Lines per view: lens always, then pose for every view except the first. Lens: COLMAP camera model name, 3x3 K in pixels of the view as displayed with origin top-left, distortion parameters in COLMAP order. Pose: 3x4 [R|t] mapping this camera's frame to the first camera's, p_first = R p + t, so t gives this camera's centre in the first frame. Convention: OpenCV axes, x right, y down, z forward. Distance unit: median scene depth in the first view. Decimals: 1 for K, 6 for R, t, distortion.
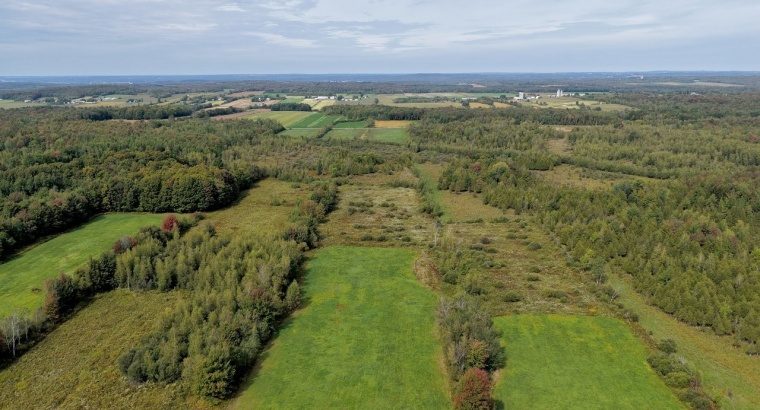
lens RADIAL K [[629.5, 0, 380.0], [0, 629.5, 205.0], [0, 0, 1]] dist [-0.022382, 0.053563]
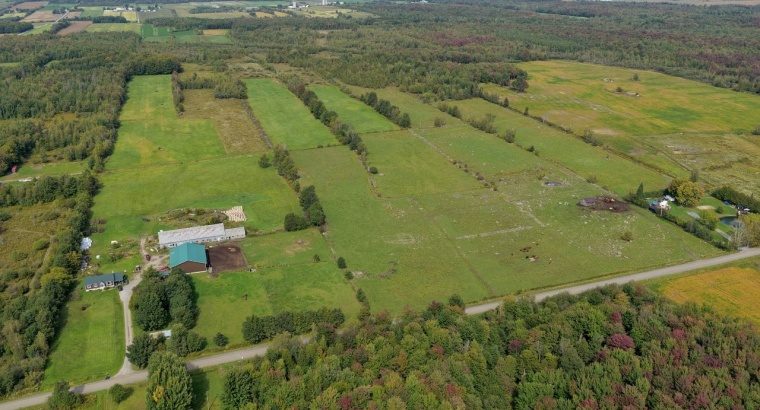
lens RADIAL K [[629.5, 0, 380.0], [0, 629.5, 205.0], [0, 0, 1]] dist [-0.022382, 0.053563]
pose [[0.938509, -0.117262, 0.324731, -0.129169], [0.068302, 0.985026, 0.158297, 0.059907], [-0.338431, -0.126383, 0.932465, -0.517564]]
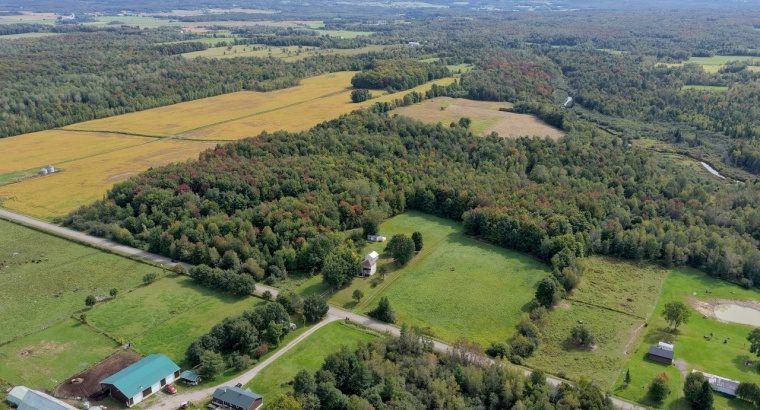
lens RADIAL K [[629.5, 0, 380.0], [0, 629.5, 205.0], [0, 0, 1]] dist [-0.022382, 0.053563]
pose [[-0.857675, -0.156969, 0.489647, -0.286271], [0.119430, 0.865409, 0.486625, -0.021540], [-0.500130, 0.475844, -0.723493, -0.133732]]
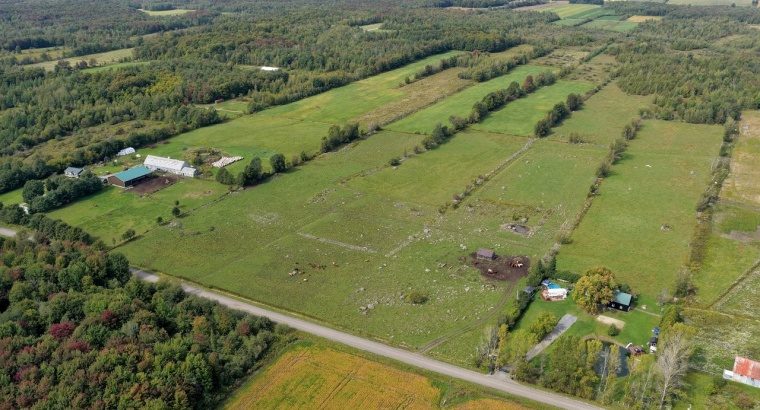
lens RADIAL K [[629.5, 0, 380.0], [0, 629.5, 205.0], [0, 0, 1]] dist [-0.022382, 0.053563]
pose [[0.877652, 0.178683, -0.444747, 0.184457], [-0.099034, 0.975492, 0.196487, 0.051405], [0.468956, -0.128402, 0.873838, -0.483868]]
